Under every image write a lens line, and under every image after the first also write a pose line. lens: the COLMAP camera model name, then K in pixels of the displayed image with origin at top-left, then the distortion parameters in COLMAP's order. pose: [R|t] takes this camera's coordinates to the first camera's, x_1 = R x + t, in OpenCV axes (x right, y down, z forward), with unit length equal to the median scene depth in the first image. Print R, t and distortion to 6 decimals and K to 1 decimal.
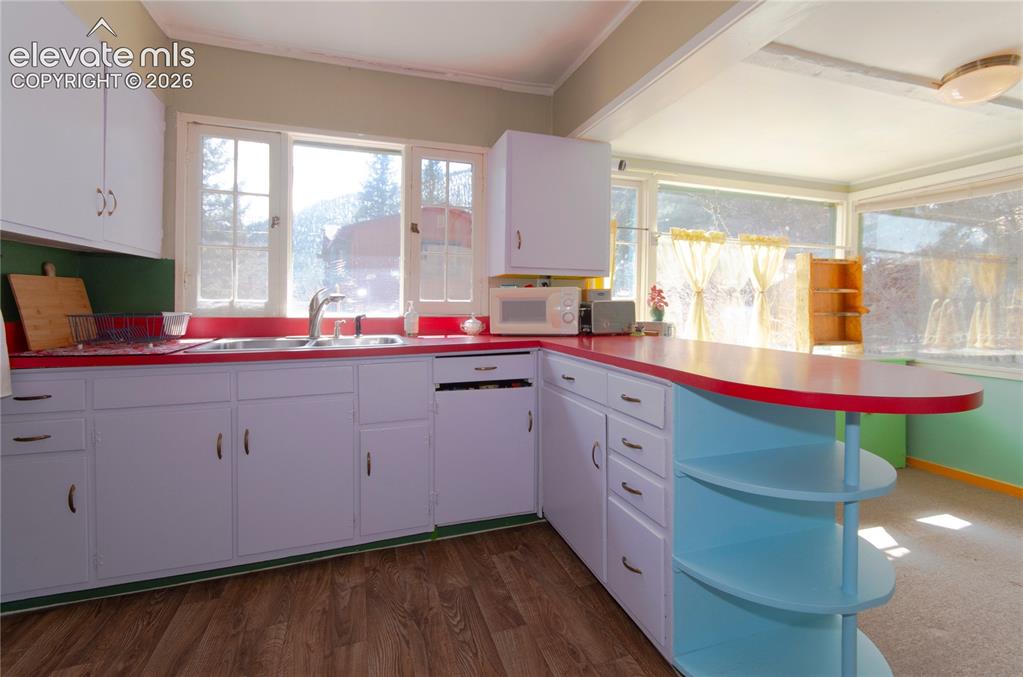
lens RADIAL K [[462.1, 0, 453.9], [0, 462.1, 297.0], [0, 0, 1]] dist [0.004537, -0.002878]
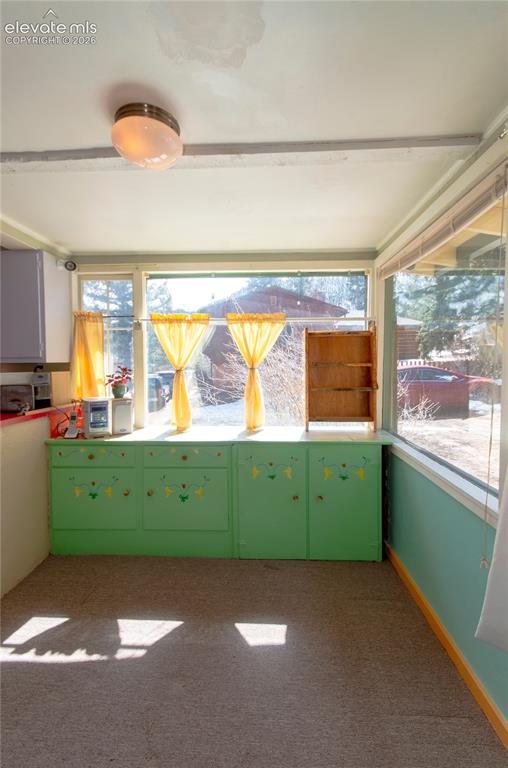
lens RADIAL K [[346.9, 0, 262.6], [0, 346.9, 367.0], [0, 0, 1]] dist [0.004537, -0.002878]
pose [[0.943849, -0.017774, -0.329897, 1.597292], [0.018474, 0.999829, -0.001012, -0.019001], [0.329859, -0.005139, 0.944016, 0.476783]]
